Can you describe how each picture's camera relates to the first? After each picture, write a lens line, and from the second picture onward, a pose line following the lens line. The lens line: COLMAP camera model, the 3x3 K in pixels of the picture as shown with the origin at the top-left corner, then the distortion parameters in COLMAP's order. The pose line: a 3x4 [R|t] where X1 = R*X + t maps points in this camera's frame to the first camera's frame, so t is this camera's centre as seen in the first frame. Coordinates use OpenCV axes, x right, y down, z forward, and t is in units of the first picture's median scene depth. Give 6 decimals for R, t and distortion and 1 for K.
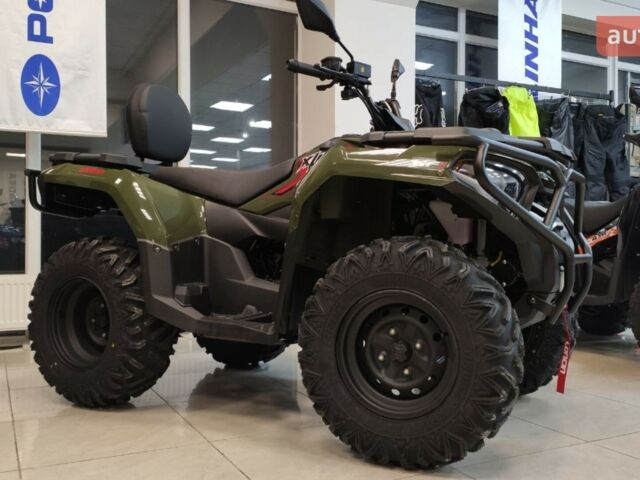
lens RADIAL K [[646.0, 0, 319.6], [0, 646.0, 237.4], [0, 0, 1]] dist [0.047448, 0.000000]
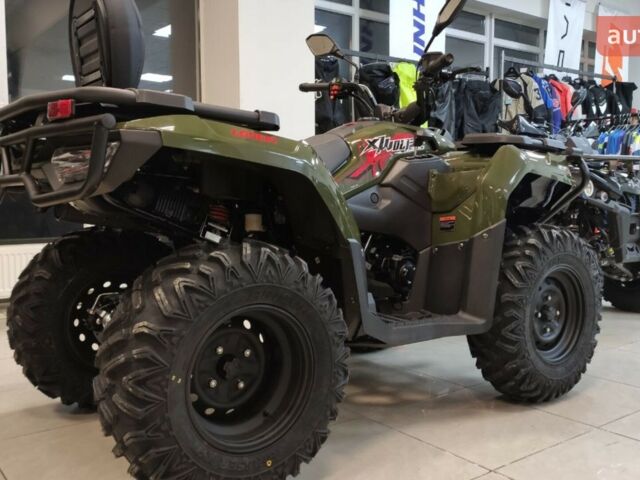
lens RADIAL K [[646.0, 0, 319.1], [0, 646.0, 239.8], [0, 0, 1]] dist [0.047448, 0.000000]
pose [[0.985078, -0.016934, 0.171275, -0.058353], [0.003344, 0.996843, 0.079326, -0.052752], [-0.172077, -0.077570, 0.982025, -0.111065]]
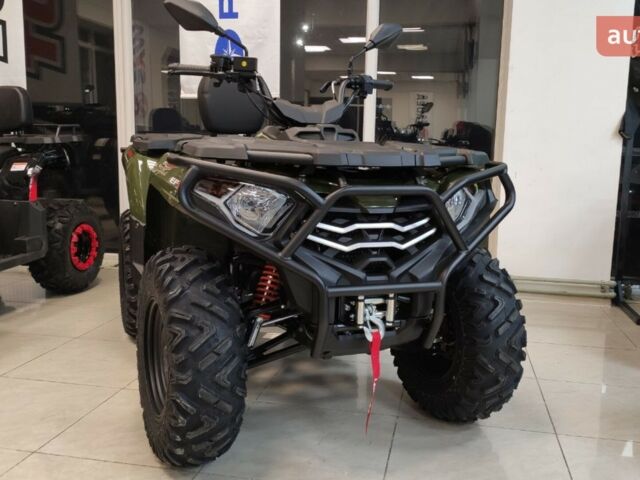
lens RADIAL K [[646.0, 0, 320.0], [0, 646.0, 236.8], [0, 0, 1]] dist [0.047448, 0.000000]
pose [[0.774610, 0.103898, -0.623846, 0.699256], [-0.014374, 0.989051, 0.146874, -0.128525], [0.632275, -0.104803, 0.767622, 0.256138]]
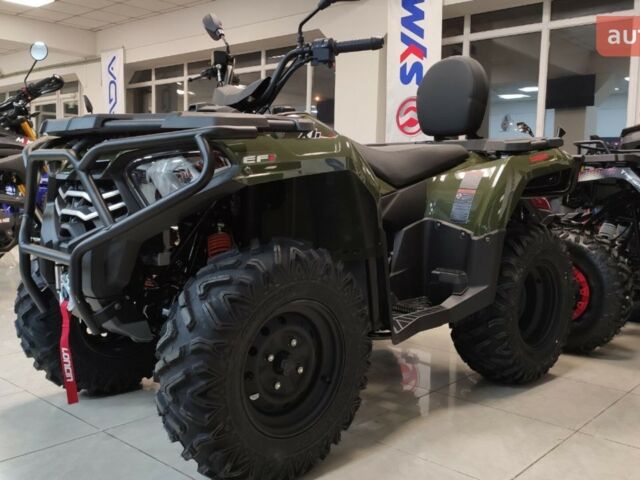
lens RADIAL K [[646.0, 0, 322.0], [0, 646.0, 235.5], [0, 0, 1]] dist [0.047448, 0.000000]
pose [[-0.253405, 0.070329, -0.964800, 0.919928], [-0.016717, 0.996886, 0.077059, -0.050745], [0.967216, 0.035655, -0.251440, 1.277108]]
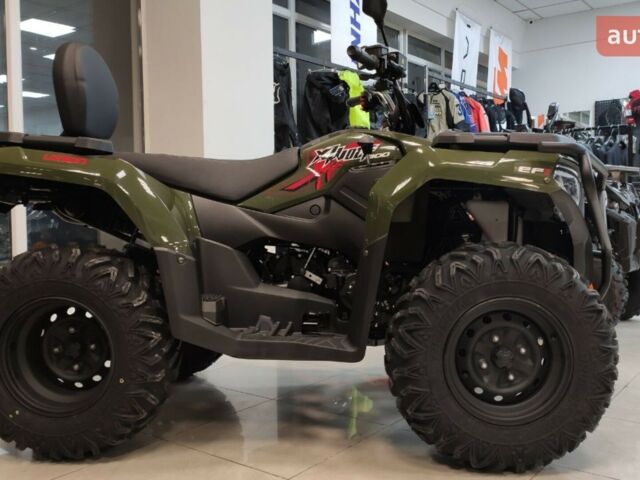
lens RADIAL K [[646.0, 0, 319.6], [0, 646.0, 239.4], [0, 0, 1]] dist [0.047448, 0.000000]
pose [[0.901742, -0.031865, 0.431098, -0.403933], [0.008941, 0.998441, 0.055099, -0.046049], [-0.432182, -0.045831, 0.900621, 0.166499]]
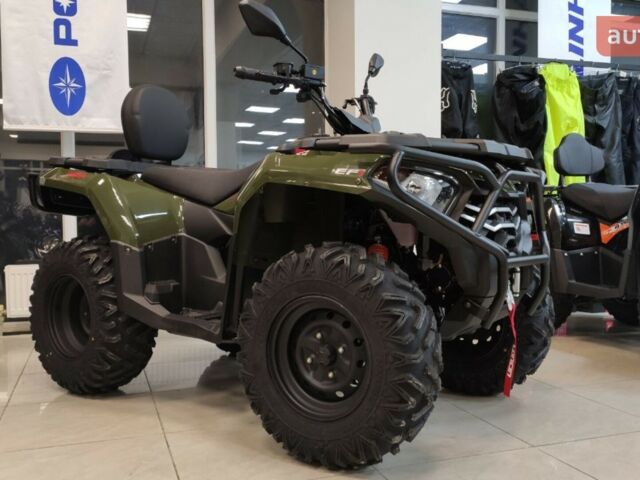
lens RADIAL K [[646.0, 0, 319.3], [0, 646.0, 238.2], [0, 0, 1]] dist [0.047448, 0.000000]
pose [[0.990474, -0.004586, -0.137622, 0.185726], [0.010046, 0.999189, 0.039000, -0.035198], [0.137332, -0.040011, 0.989717, -0.005116]]
